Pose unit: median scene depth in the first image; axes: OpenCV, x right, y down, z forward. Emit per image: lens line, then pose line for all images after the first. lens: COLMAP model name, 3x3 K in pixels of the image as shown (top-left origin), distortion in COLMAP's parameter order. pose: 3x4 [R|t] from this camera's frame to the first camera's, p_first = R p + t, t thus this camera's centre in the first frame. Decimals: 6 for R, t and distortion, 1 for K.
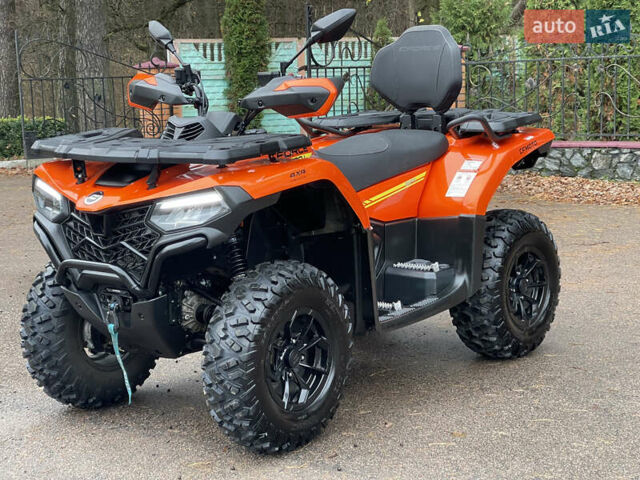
lens RADIAL K [[1188.9, 0, 289.6], [0, 1188.9, 231.2], [0, 0, 1]] dist [0.222378, 0.000000]
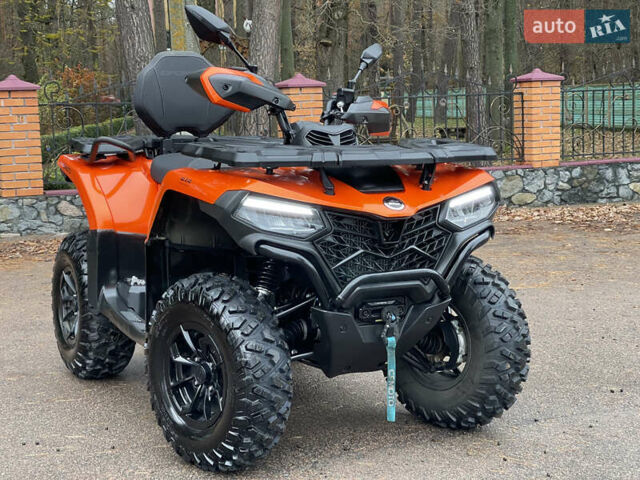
lens RADIAL K [[1188.9, 0, 315.3], [0, 1188.9, 239.5], [0, 0, 1]] dist [0.222378, 0.000000]
pose [[0.404002, -0.073700, 0.911785, -0.924153], [0.136939, 0.990390, 0.019377, -0.023009], [-0.904450, 0.117030, 0.410211, 0.593115]]
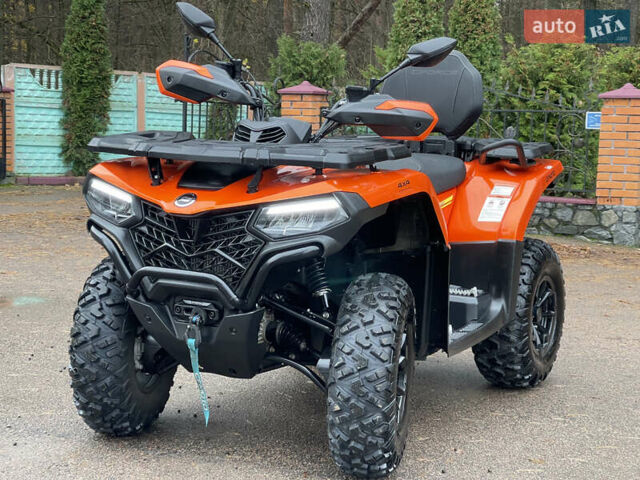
lens RADIAL K [[1188.9, 0, 316.8], [0, 1188.9, 239.2], [0, 0, 1]] dist [0.222378, 0.000000]
pose [[0.974918, 0.038412, 0.219224, -0.233403], [-0.030628, 0.998778, -0.038799, 0.030421], [-0.220447, 0.031111, 0.974903, 0.075190]]
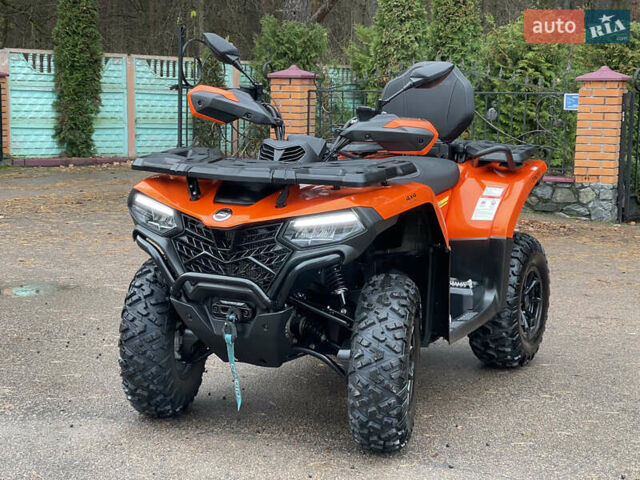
lens RADIAL K [[1188.9, 0, 300.2], [0, 1188.9, 238.8], [0, 0, 1]] dist [0.222378, 0.000000]
pose [[0.974012, 0.019122, 0.225688, -0.294005], [-0.017208, 0.999797, -0.010443, 0.002886], [-0.225842, 0.006288, 0.974144, -0.036338]]
